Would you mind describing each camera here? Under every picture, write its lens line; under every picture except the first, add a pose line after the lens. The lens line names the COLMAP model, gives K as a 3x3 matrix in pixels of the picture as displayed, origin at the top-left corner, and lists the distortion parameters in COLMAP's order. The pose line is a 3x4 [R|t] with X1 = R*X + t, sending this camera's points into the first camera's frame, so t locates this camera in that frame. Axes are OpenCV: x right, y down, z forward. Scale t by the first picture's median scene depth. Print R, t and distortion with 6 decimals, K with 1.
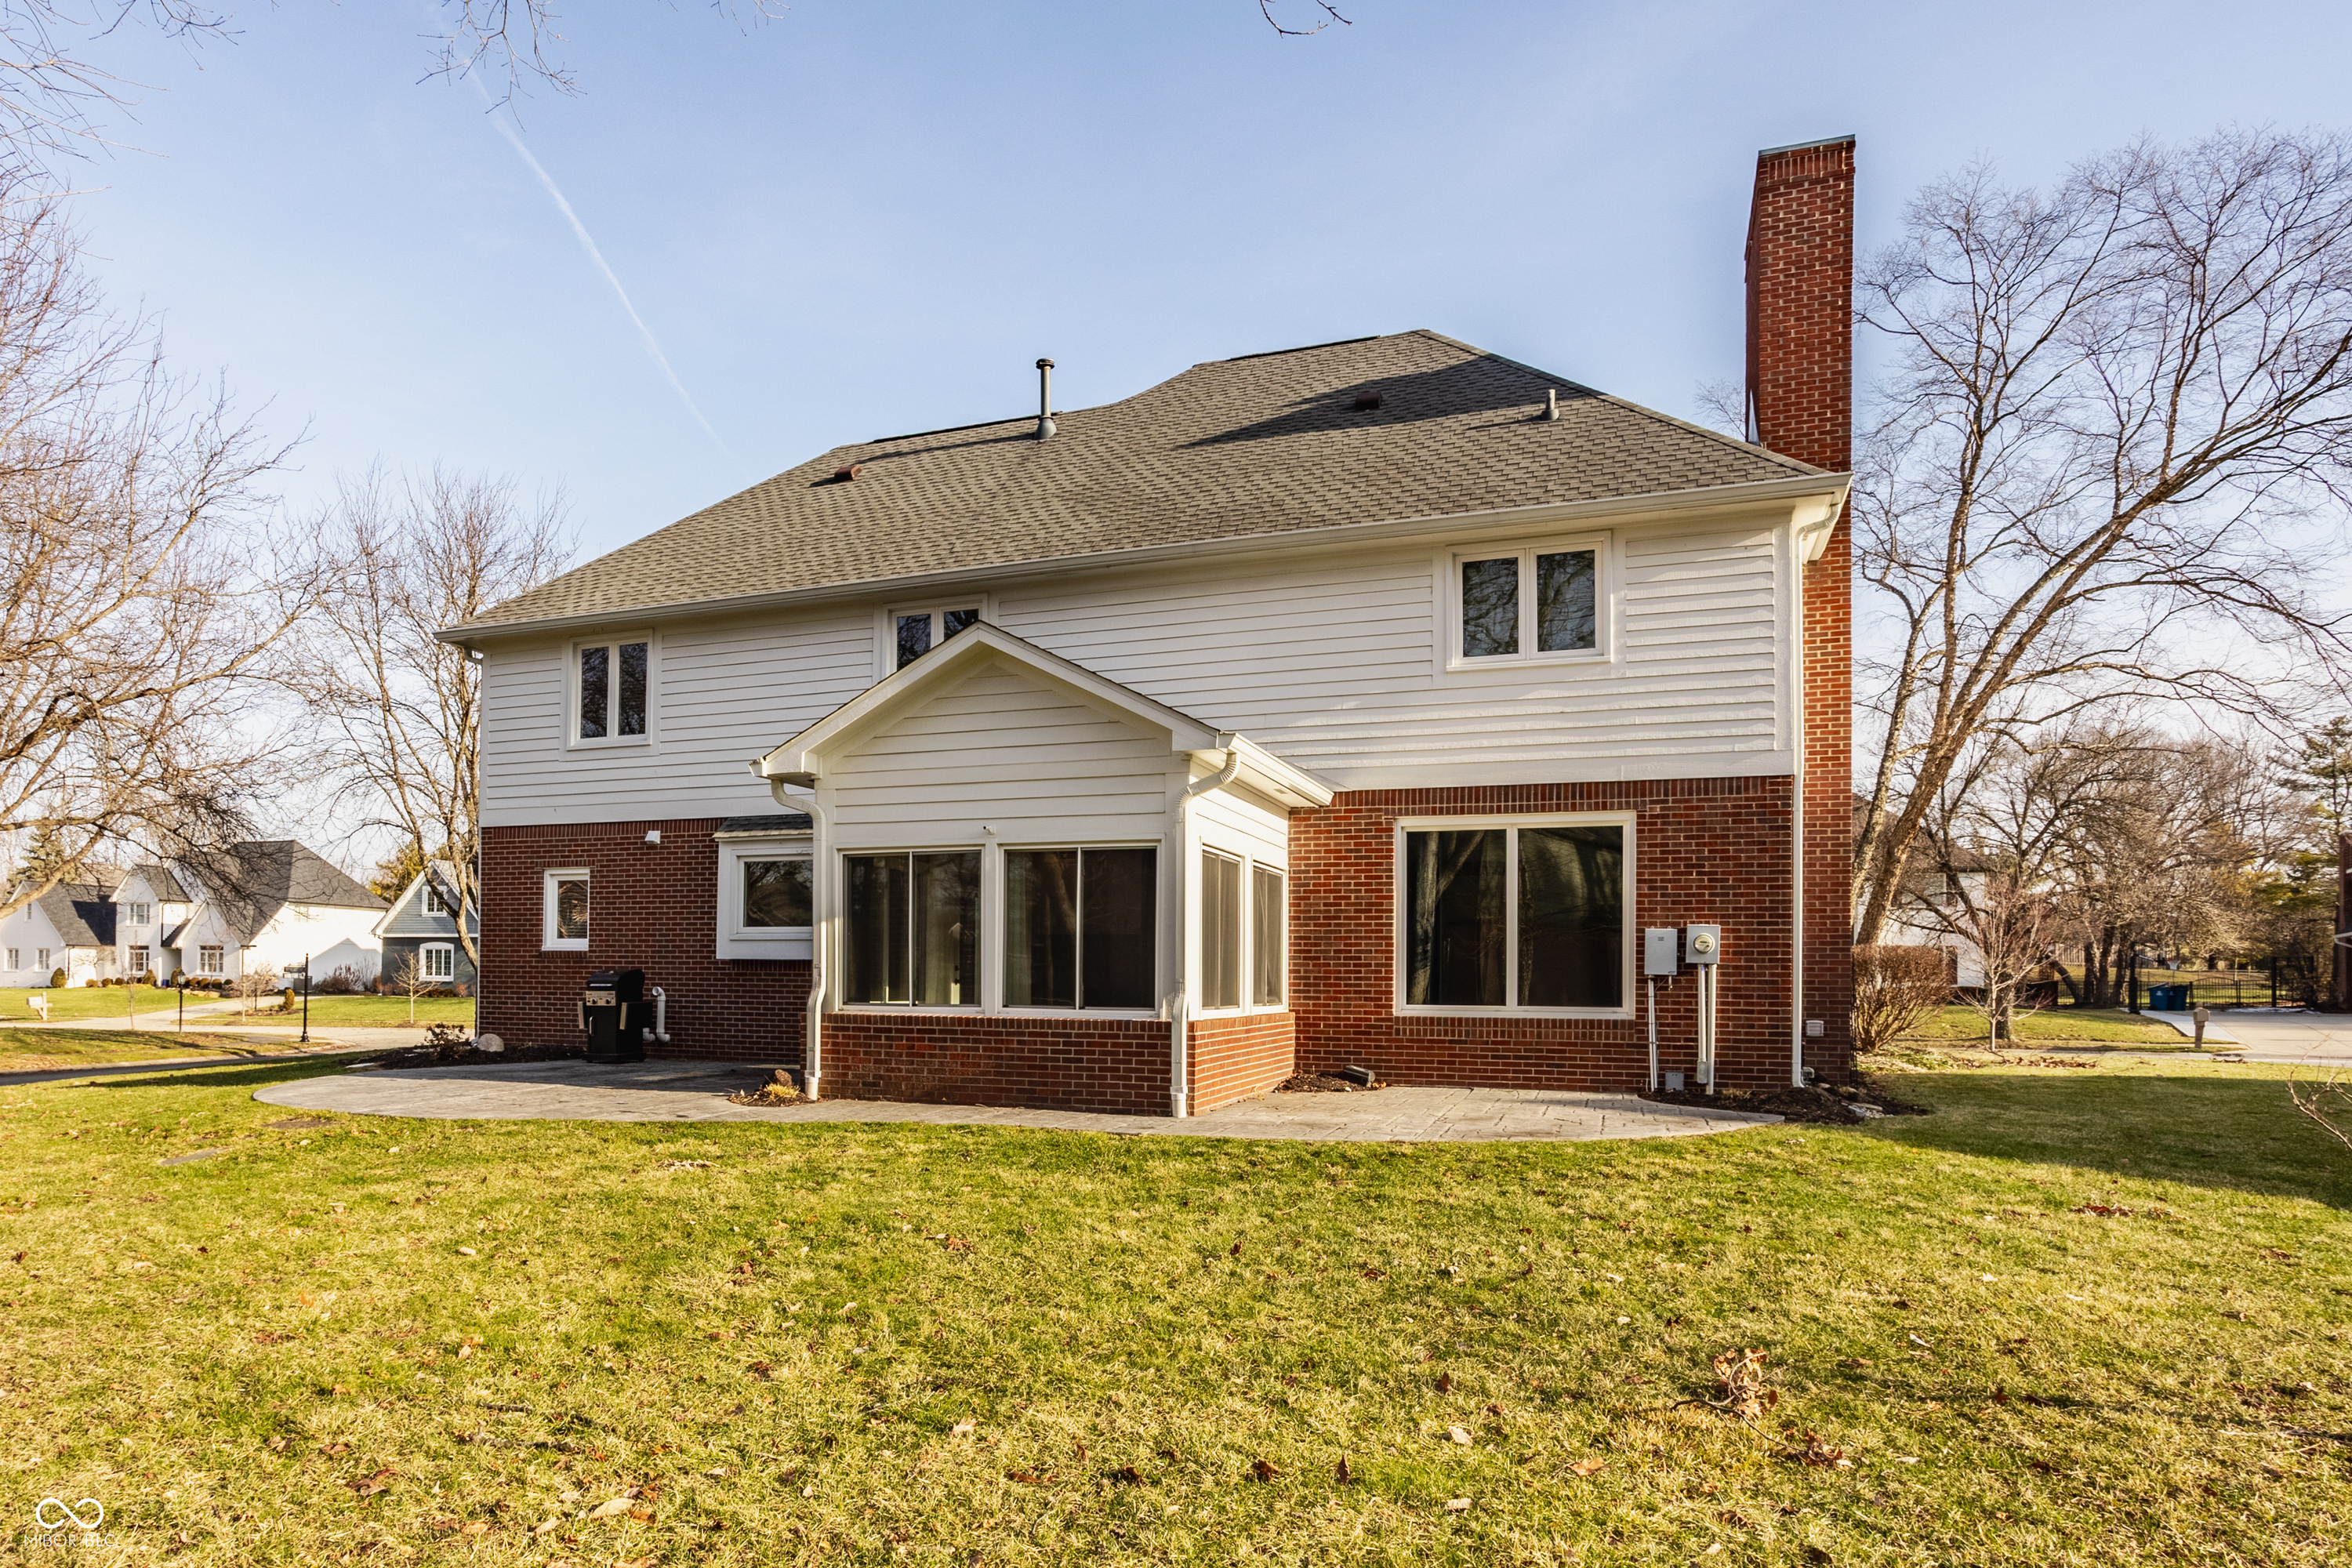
lens RADIAL K [[1178.1, 0, 1176.0], [0, 1178.1, 784.0], [0, 0, 1]] dist [-0.029774, 0.000111]
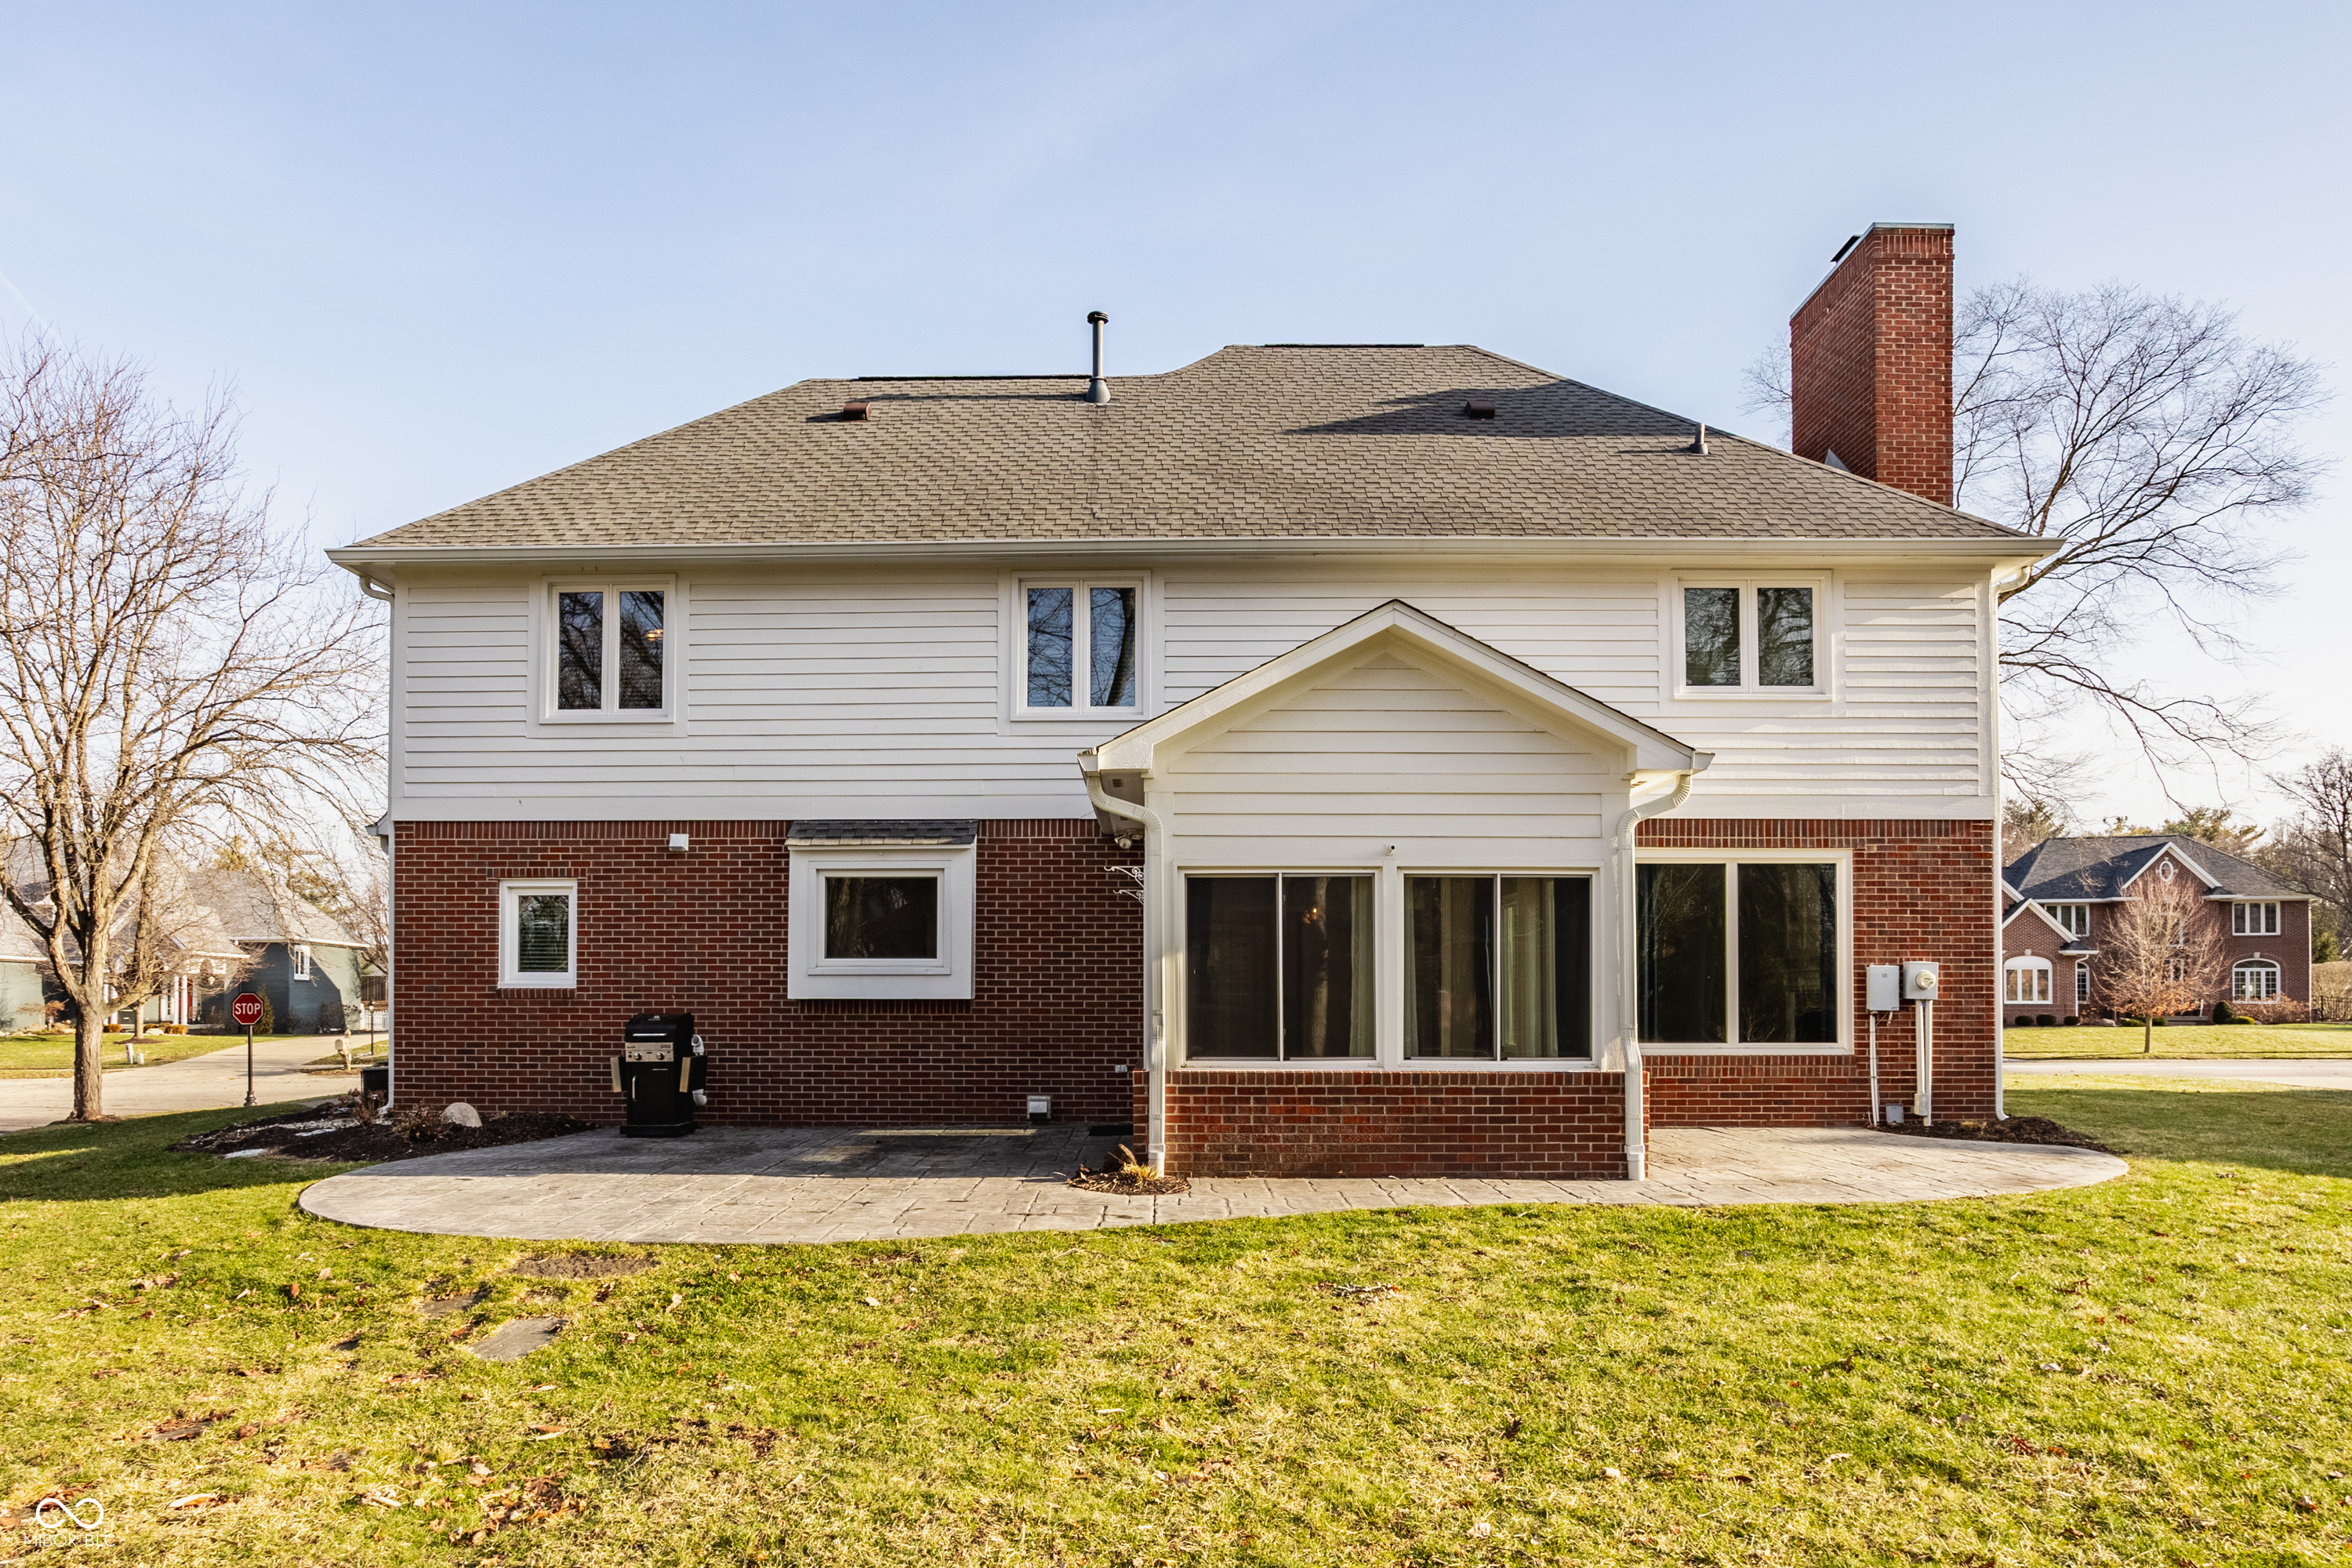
lens RADIAL K [[1195.4, 0, 1176.2], [0, 1195.4, 821.9], [0, 0, 1]] dist [-0.031820, 0.000123]
pose [[0.955661, 0.037501, 0.292071, -0.463638], [-0.041327, 0.999122, 0.006939, 0.016309], [-0.291555, -0.018702, 0.956371, 0.190890]]
